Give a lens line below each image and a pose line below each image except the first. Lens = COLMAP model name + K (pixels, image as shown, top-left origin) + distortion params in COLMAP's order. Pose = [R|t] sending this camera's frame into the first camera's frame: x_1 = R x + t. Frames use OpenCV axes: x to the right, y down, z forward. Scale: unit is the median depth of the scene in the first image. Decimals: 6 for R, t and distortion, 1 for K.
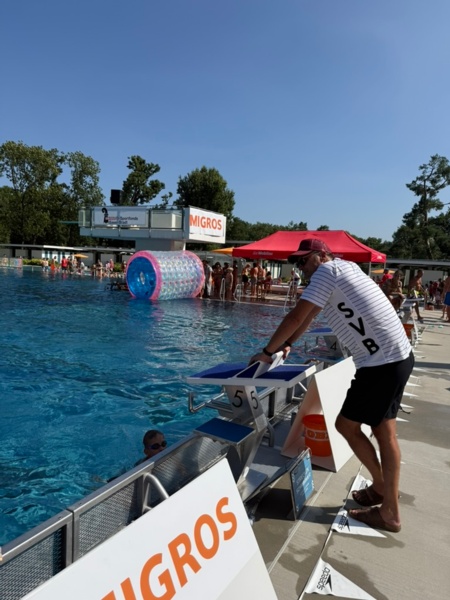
lens RADIAL K [[422.5, 0, 225.4], [0, 422.5, 300.3], [0, 0, 1]] dist [0.005735, 0.004214]
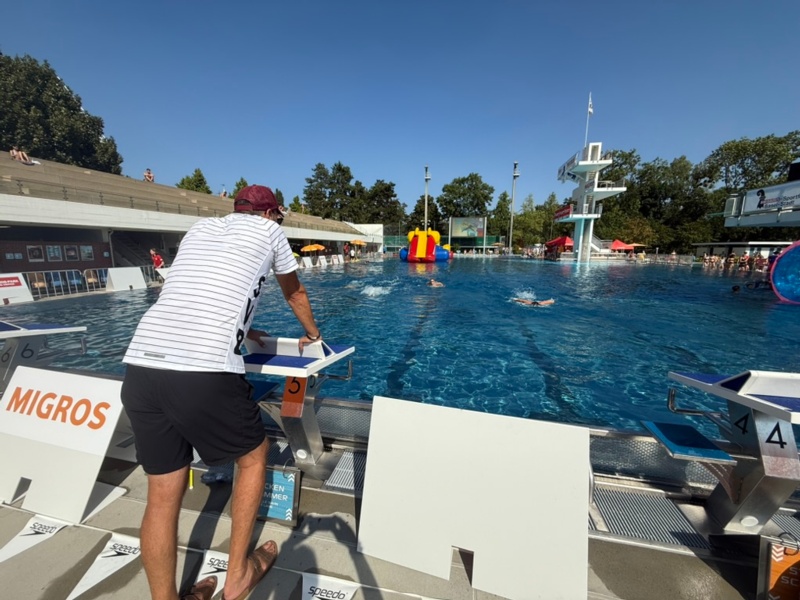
lens RADIAL K [[319.3, 0, 401.0], [0, 319.3, 299.0], [0, 0, 1]] dist [0.001840, -0.000237]
pose [[0.298348, 0.104915, -0.948673, 0.115438], [-0.079409, 0.993223, 0.084868, -0.003655], [0.951148, 0.050013, 0.304658, 0.146512]]
